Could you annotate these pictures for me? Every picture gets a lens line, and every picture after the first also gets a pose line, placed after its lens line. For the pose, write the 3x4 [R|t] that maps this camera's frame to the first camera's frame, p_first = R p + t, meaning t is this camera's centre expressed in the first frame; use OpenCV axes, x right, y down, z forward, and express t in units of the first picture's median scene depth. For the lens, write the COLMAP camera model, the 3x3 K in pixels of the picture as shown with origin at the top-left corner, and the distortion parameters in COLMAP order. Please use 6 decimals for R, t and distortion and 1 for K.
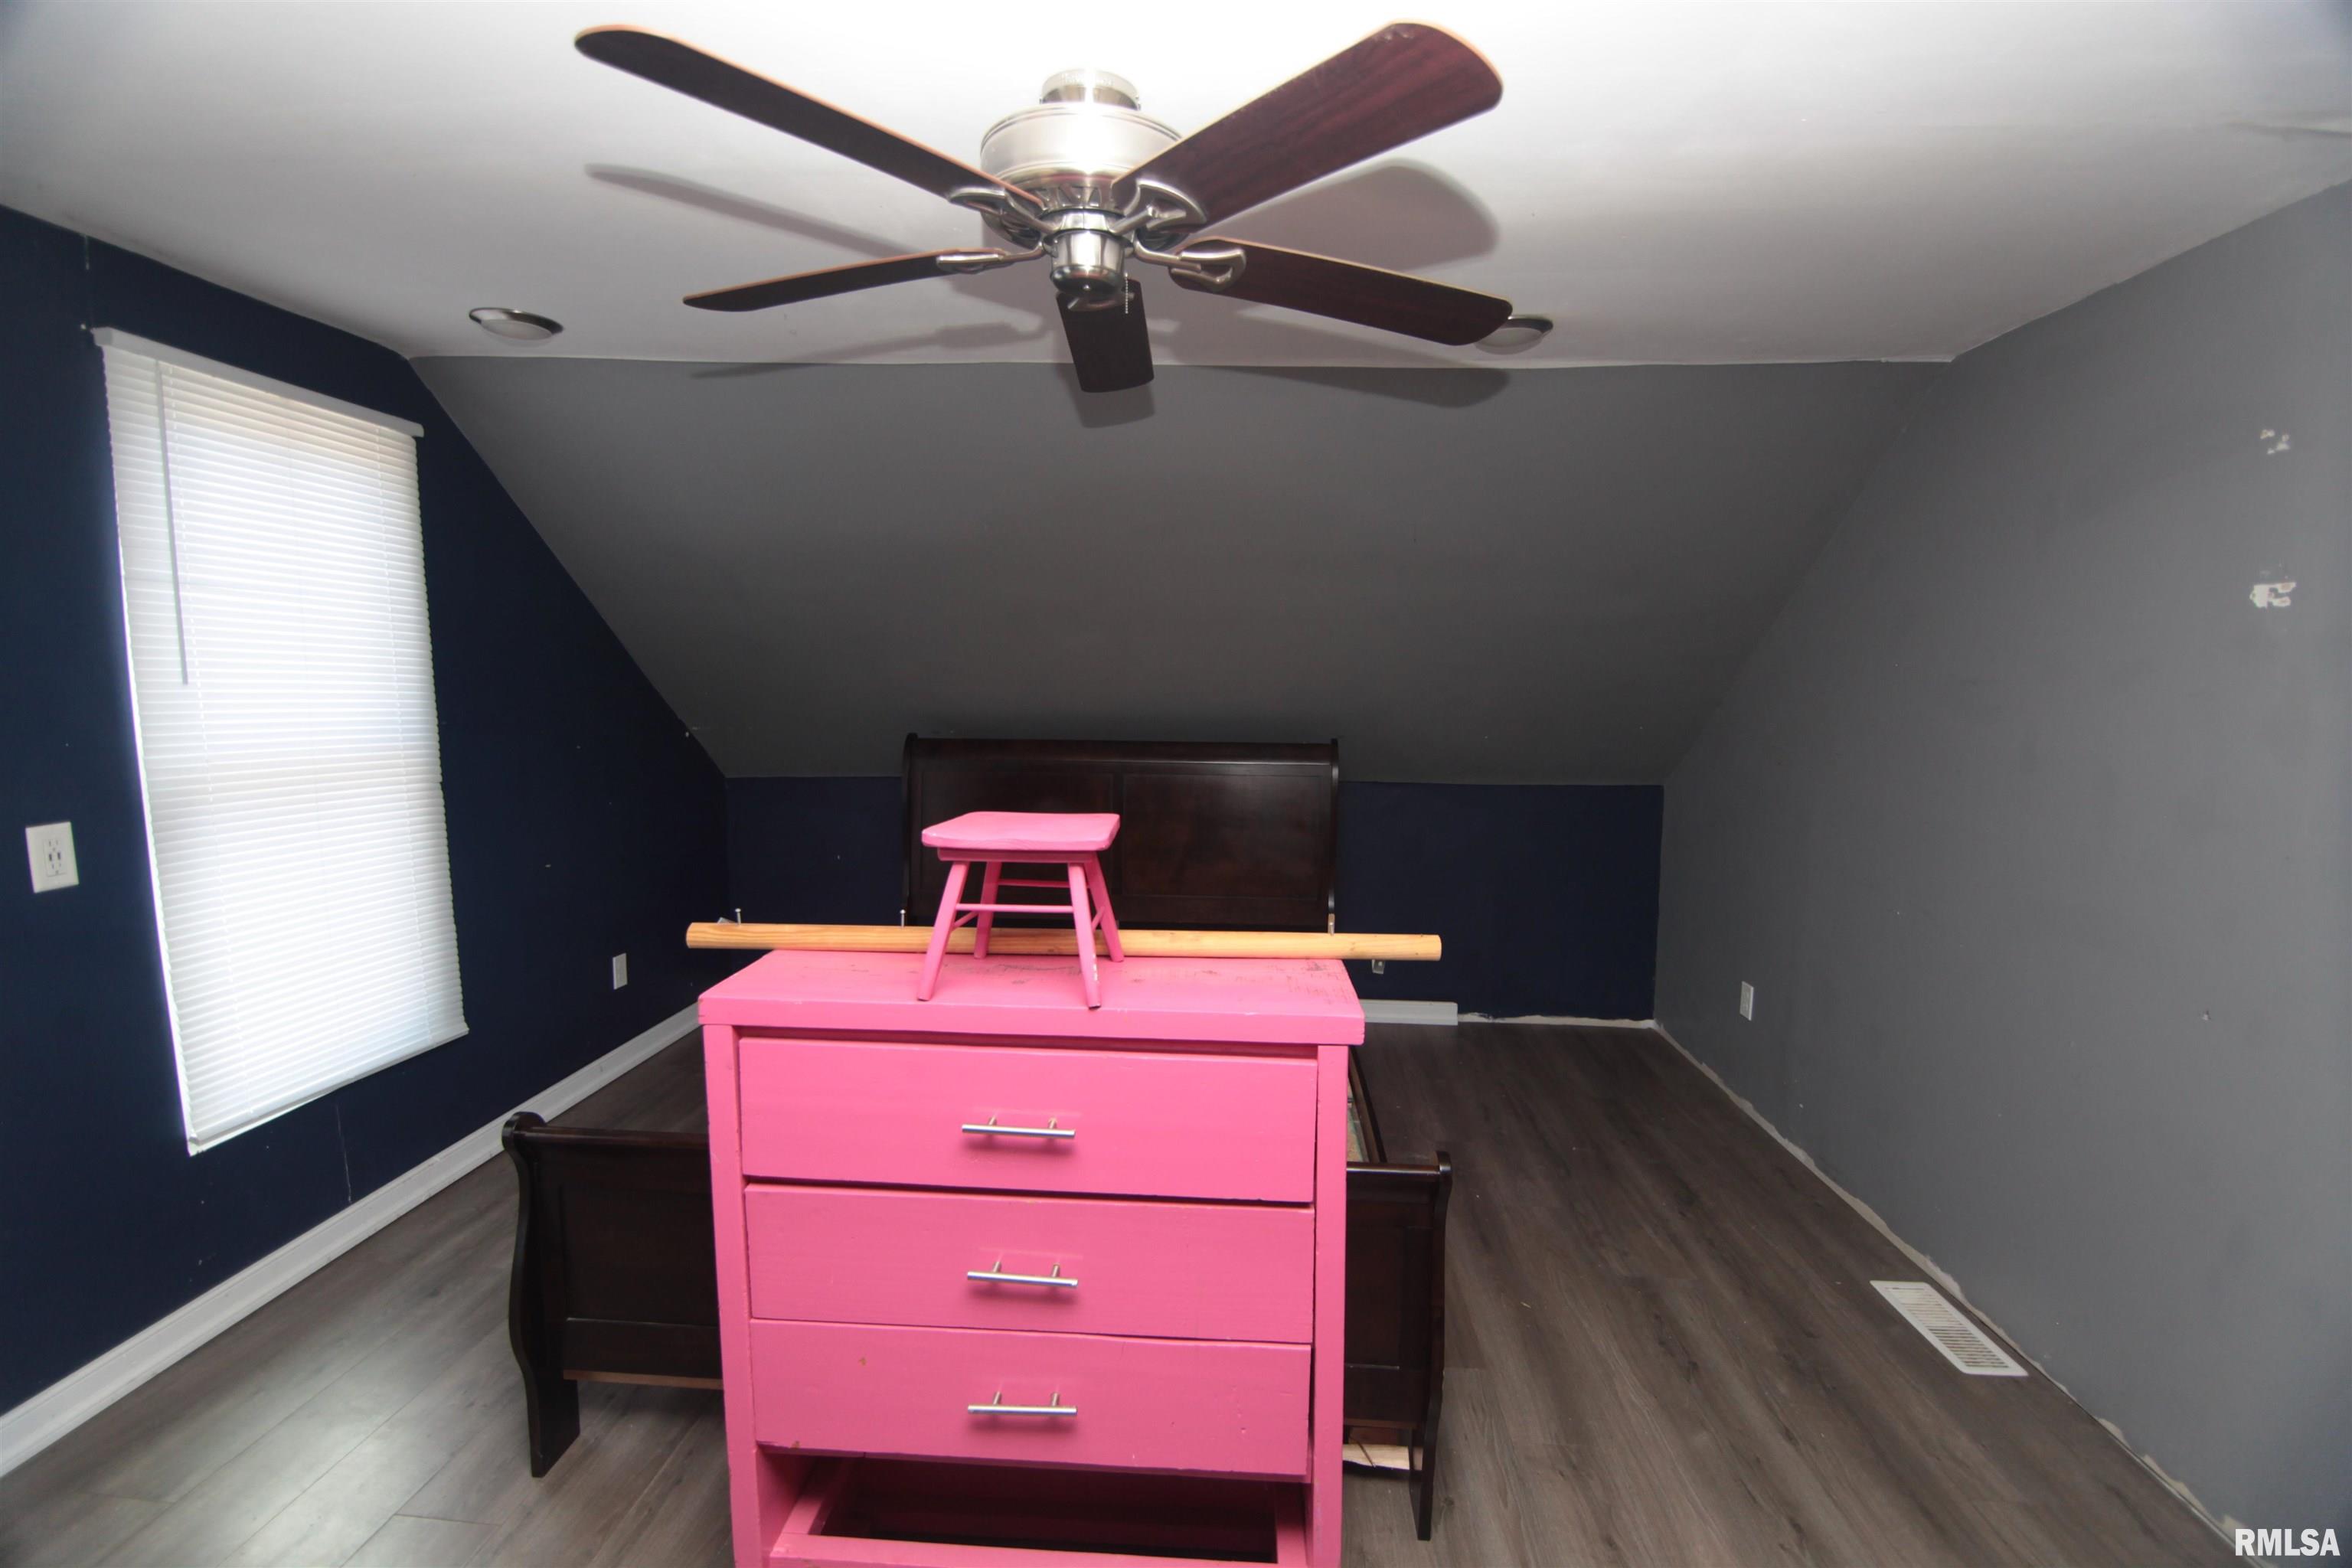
lens RADIAL K [[1045.0, 0, 1180.7], [0, 1045.0, 789.0], [0, 0, 1]] dist [-0.000883, -0.012126]
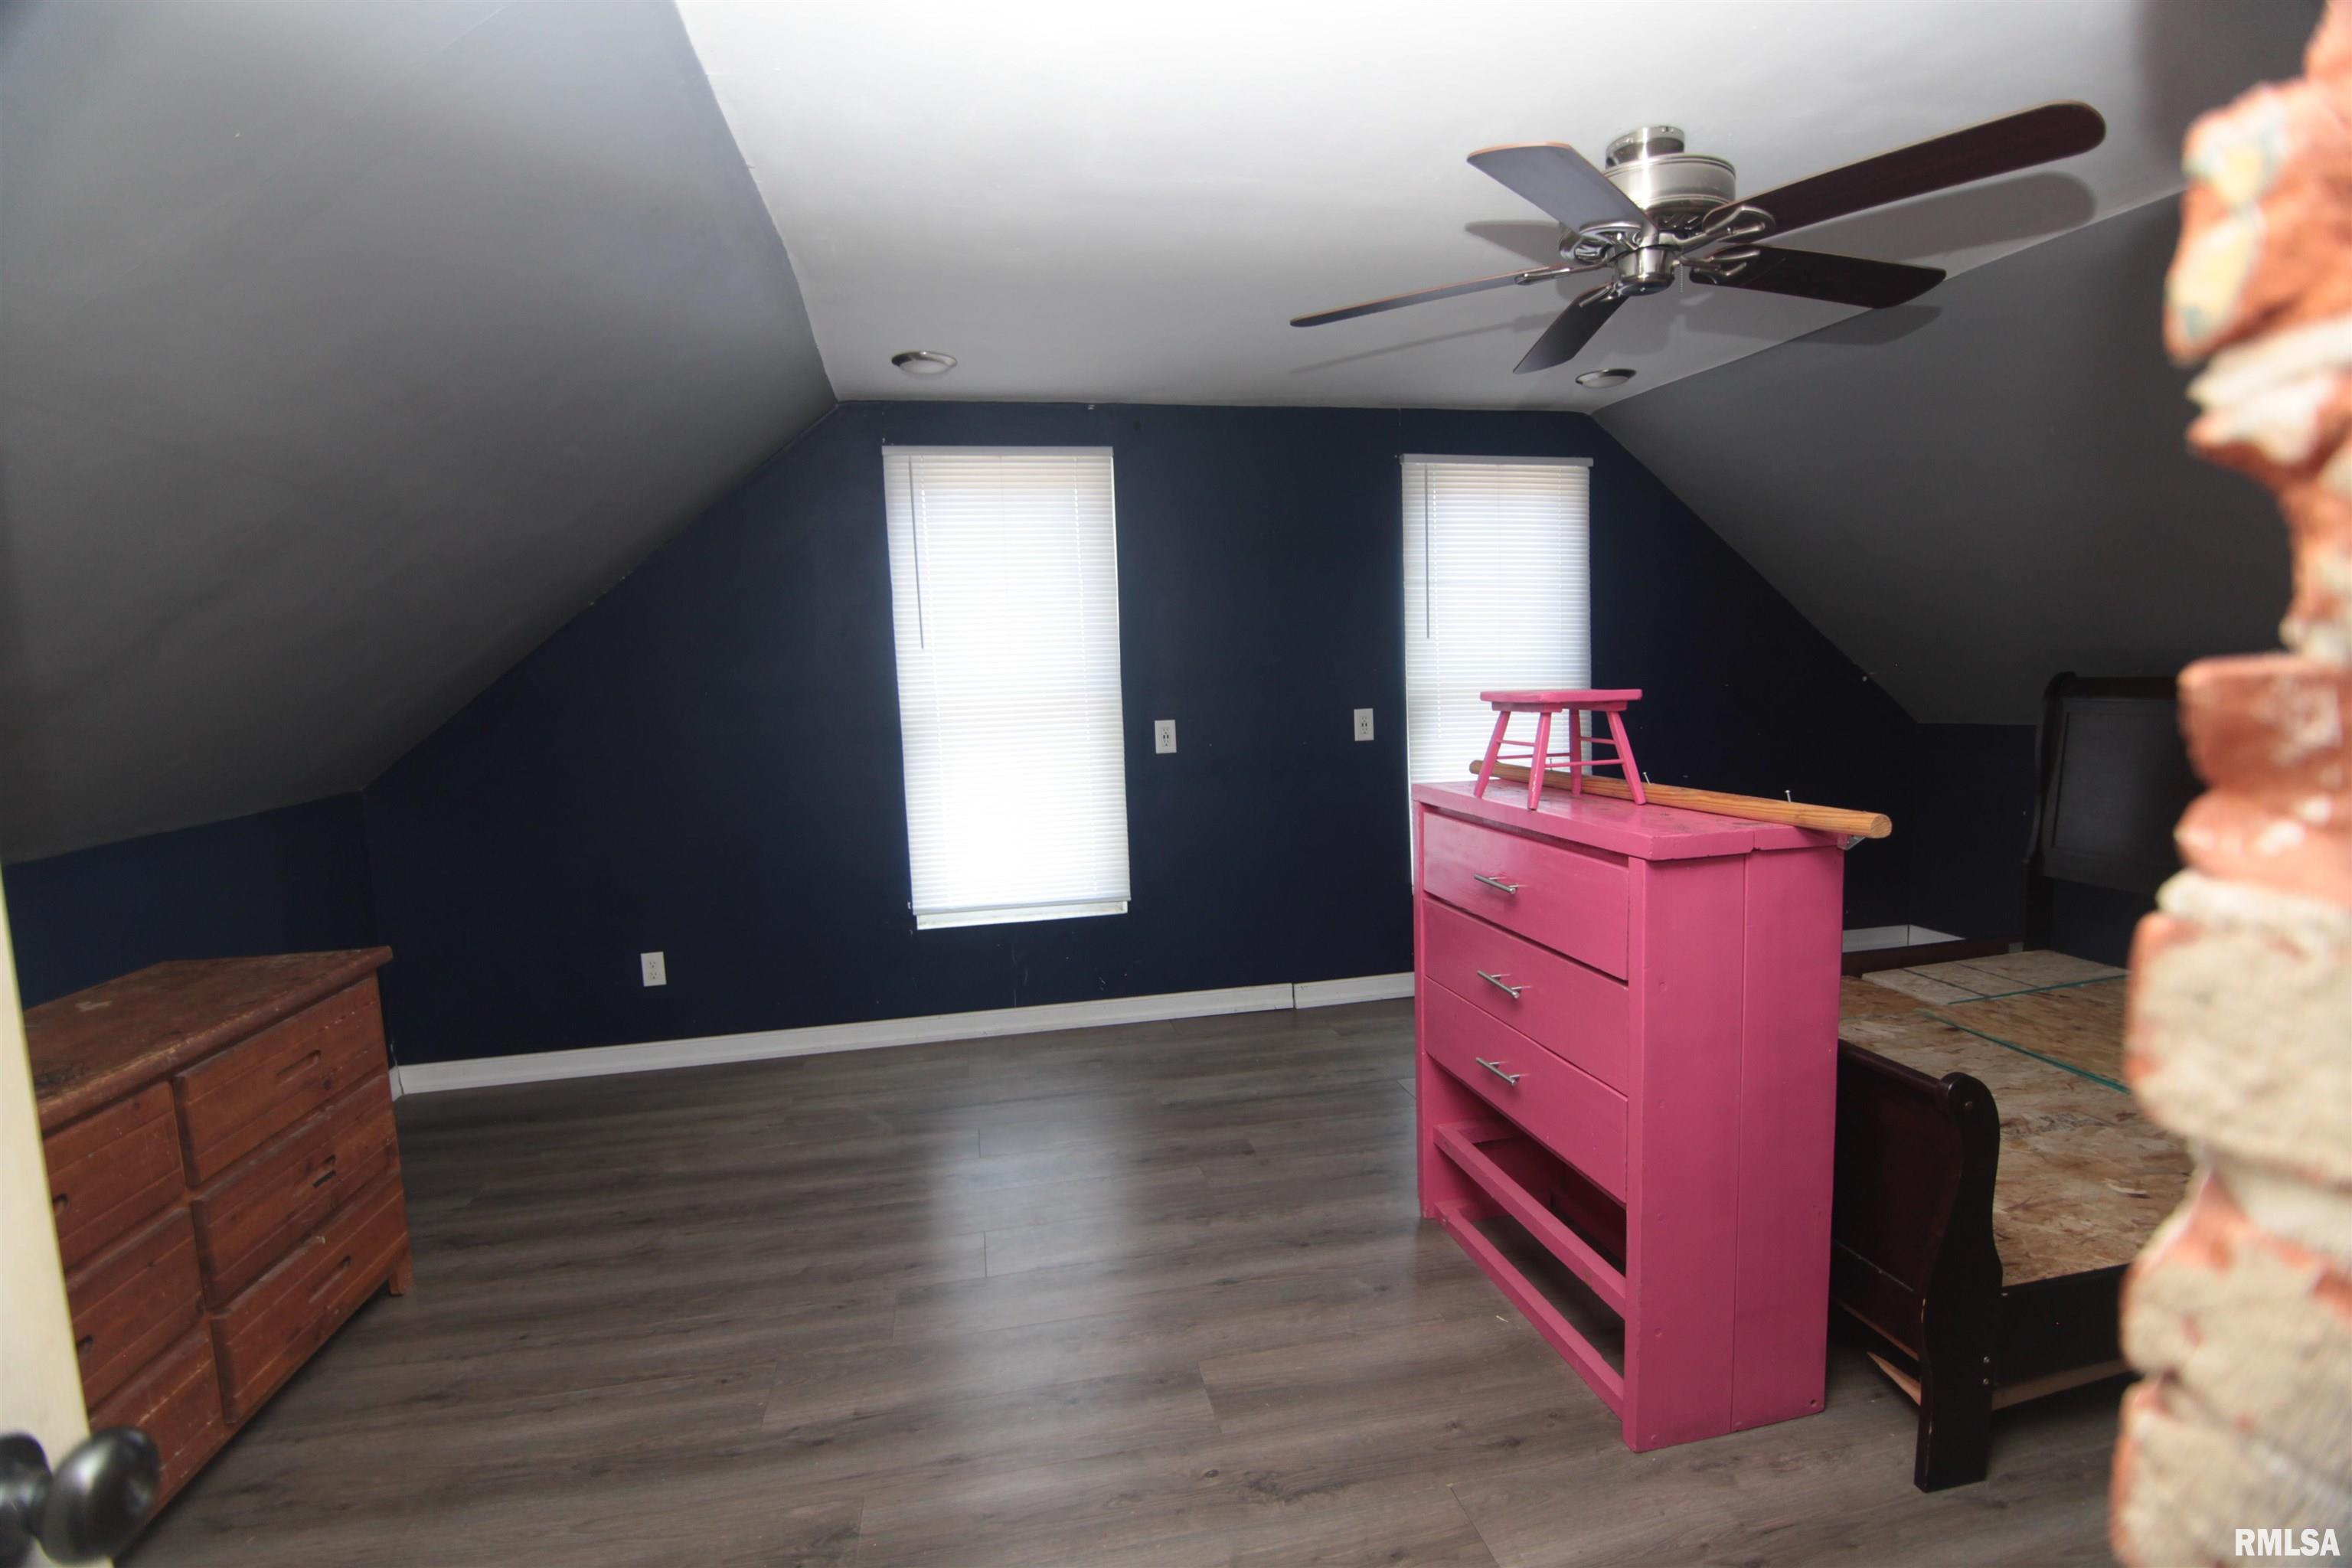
lens RADIAL K [[1045.0, 0, 1180.7], [0, 1045.0, 789.0], [0, 0, 1]] dist [-0.000883, -0.012126]
pose [[0.281430, 0.086247, -0.955698, 0.780049], [-0.068106, 0.995236, 0.069759, 0.071870], [0.957162, 0.045456, 0.285963, 0.062870]]
